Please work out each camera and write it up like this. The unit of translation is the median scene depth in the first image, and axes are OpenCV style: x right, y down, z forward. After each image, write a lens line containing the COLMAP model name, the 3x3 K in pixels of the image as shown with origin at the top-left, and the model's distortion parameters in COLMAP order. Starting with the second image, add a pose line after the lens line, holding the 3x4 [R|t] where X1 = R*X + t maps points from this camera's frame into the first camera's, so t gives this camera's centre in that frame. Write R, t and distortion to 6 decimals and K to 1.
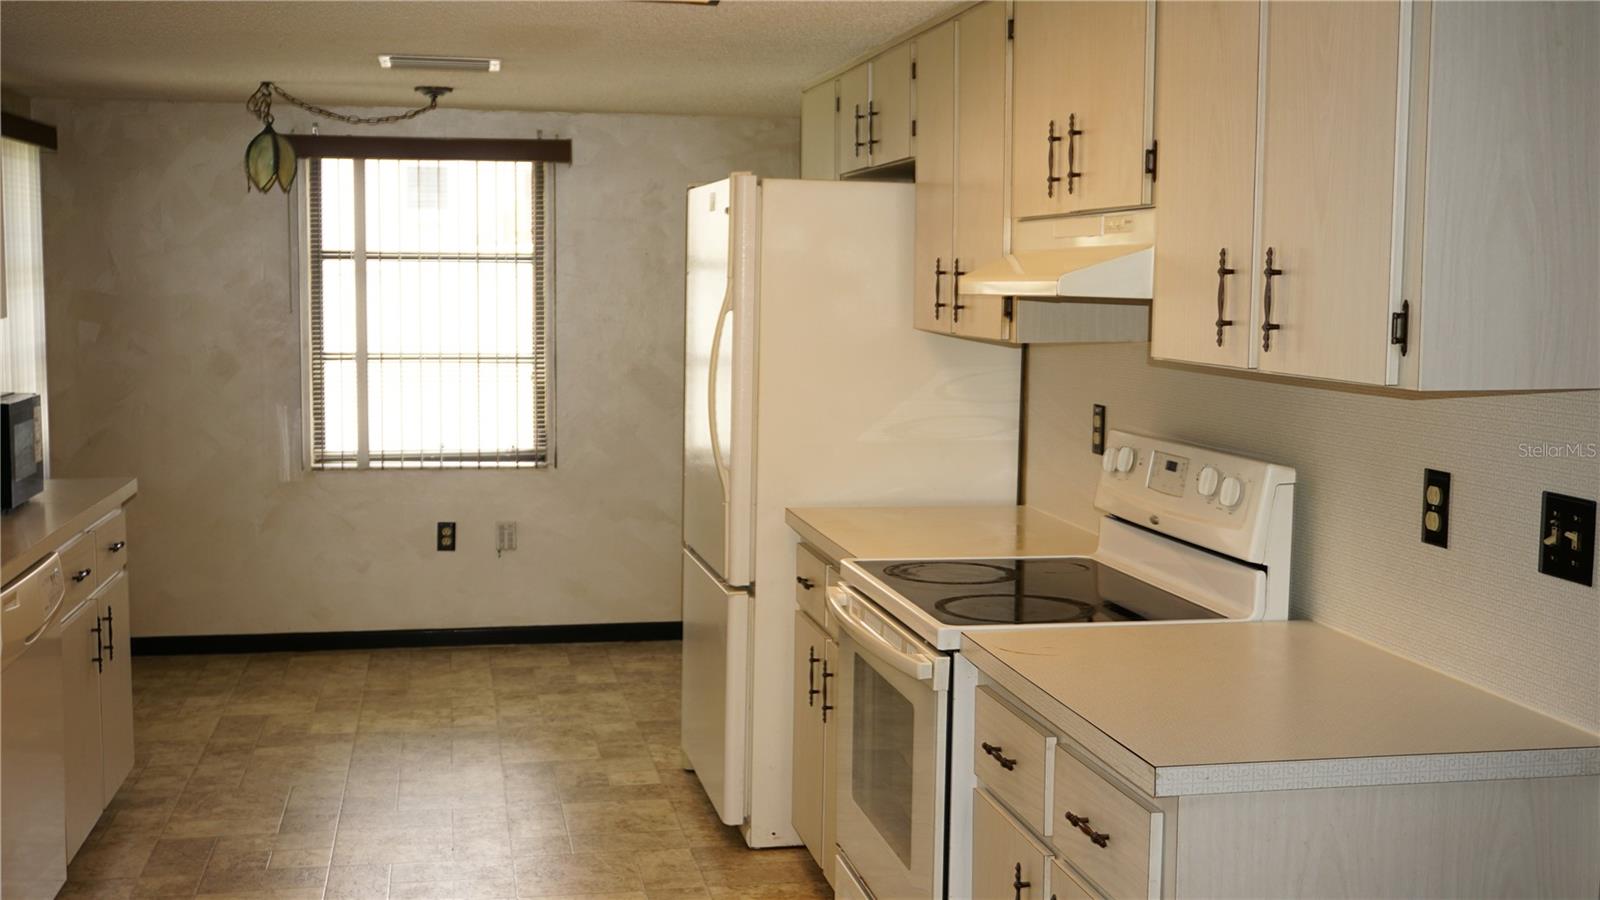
lens RADIAL K [[1768.4, 0, 800.0], [0, 1768.4, 450.0], [0, 0, 1]] dist [-0.007683, 0.006095]
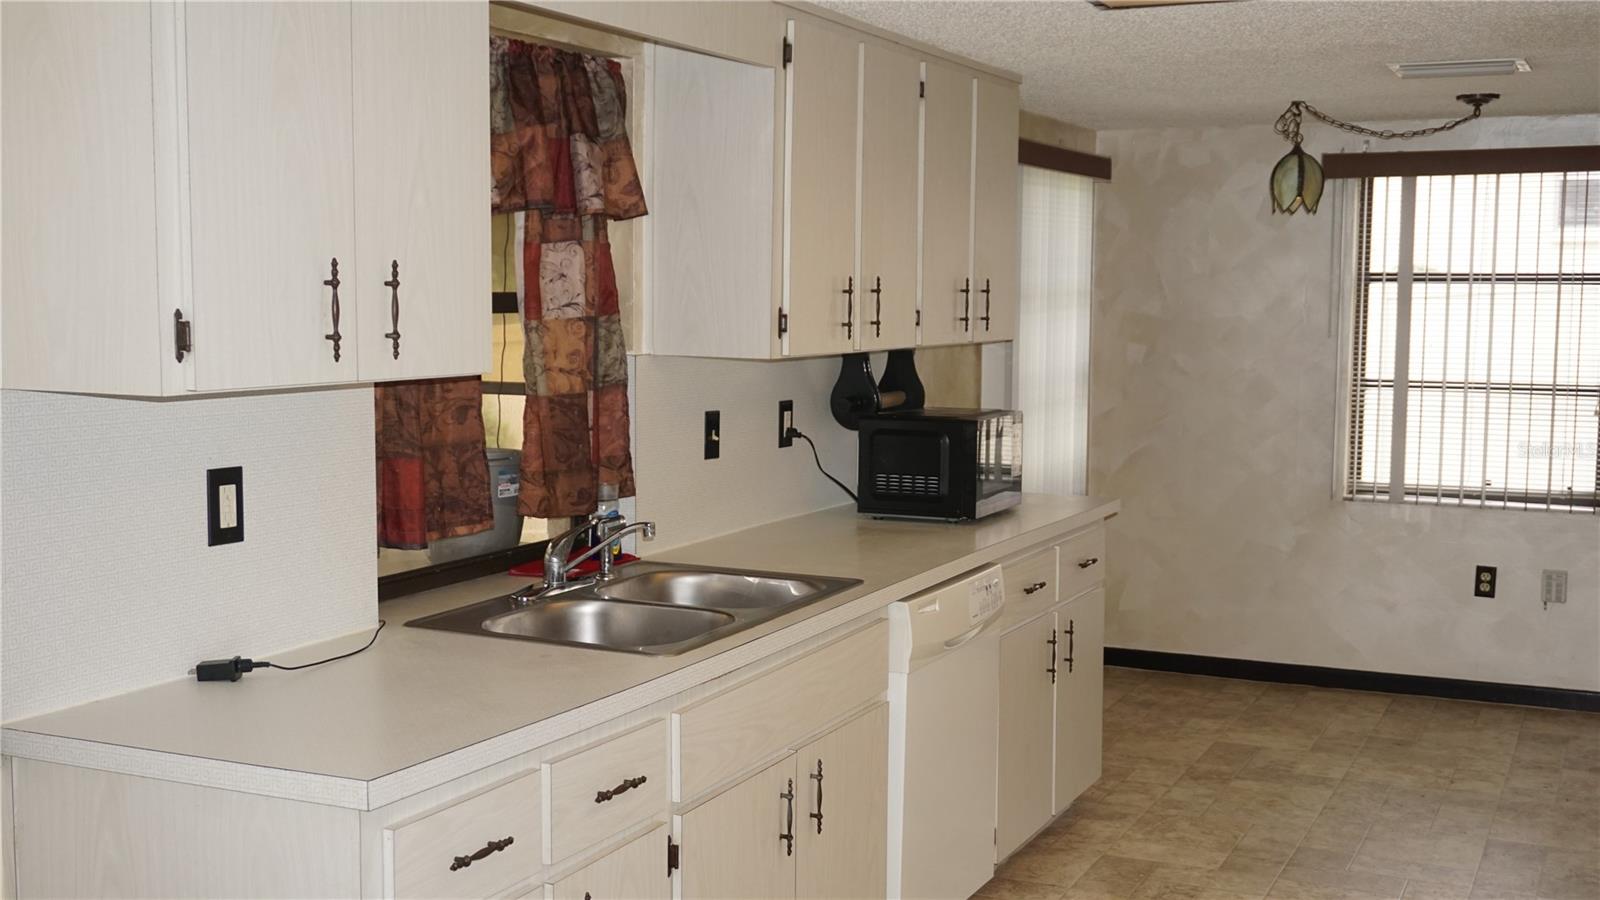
lens RADIAL K [[1768.4, 0, 800.0], [0, 1768.4, 450.0], [0, 0, 1]] dist [-0.007683, 0.006095]
pose [[0.805536, 0.048561, -0.590554, 0.068209], [-0.056580, 0.998386, 0.004920, -0.005103], [0.589840, 0.029450, 0.806983, 0.057936]]
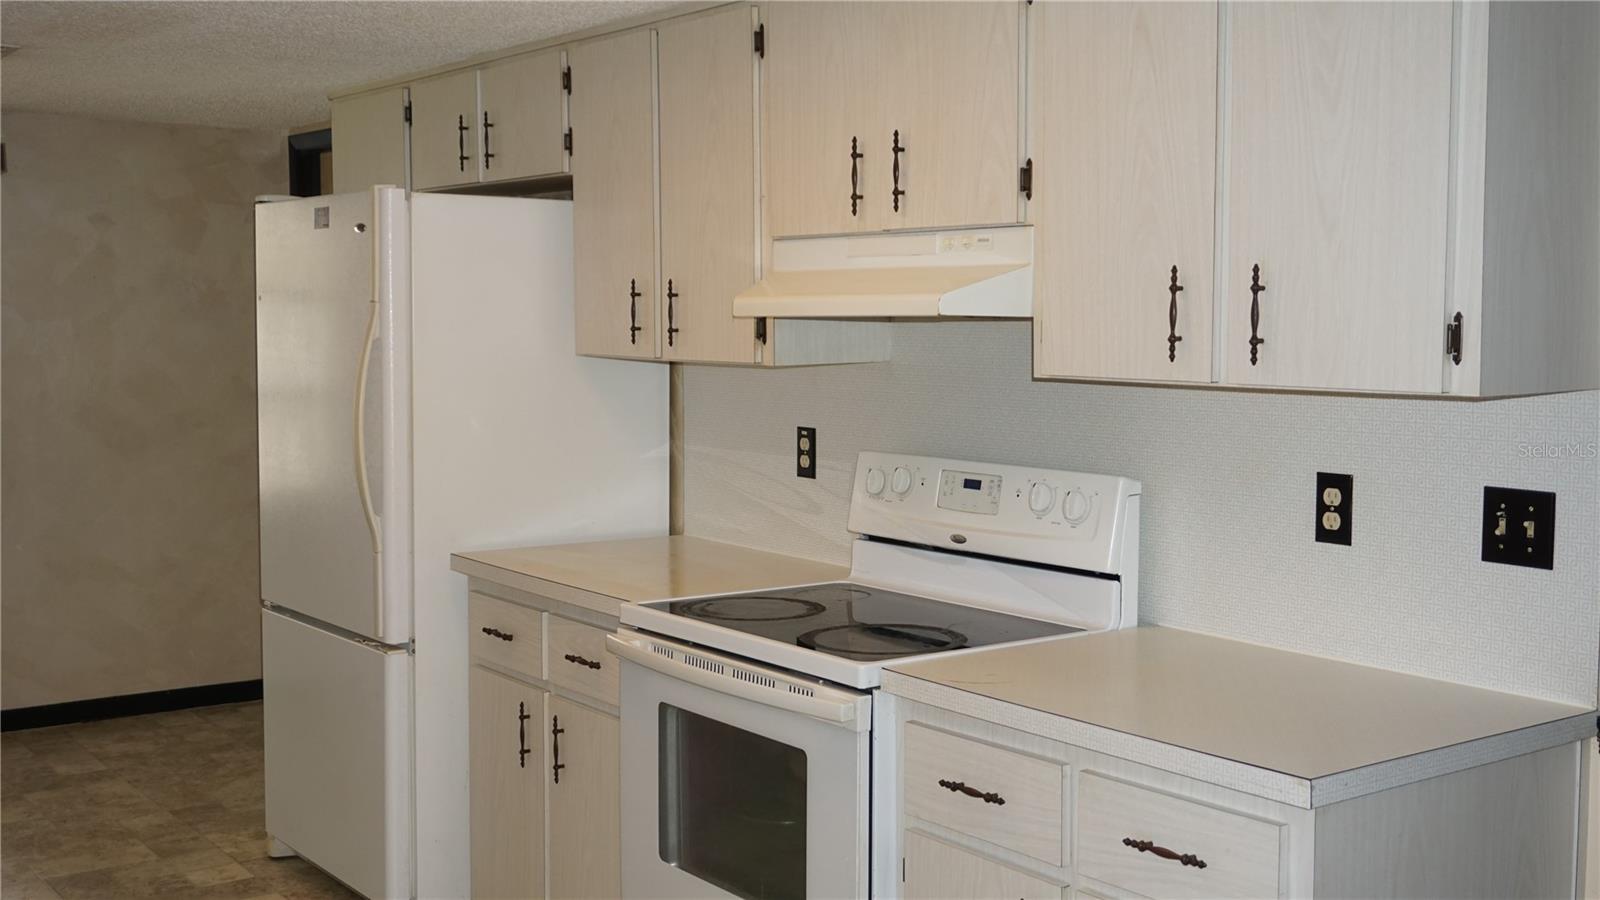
lens RADIAL K [[1768.4, 0, 800.0], [0, 1768.4, 450.0], [0, 0, 1]] dist [-0.007683, 0.006095]
pose [[0.908917, -0.043716, 0.414679, -0.173487], [0.049543, 0.998767, -0.003299, -0.006894], [-0.414023, 0.023543, 0.909962, 0.074921]]
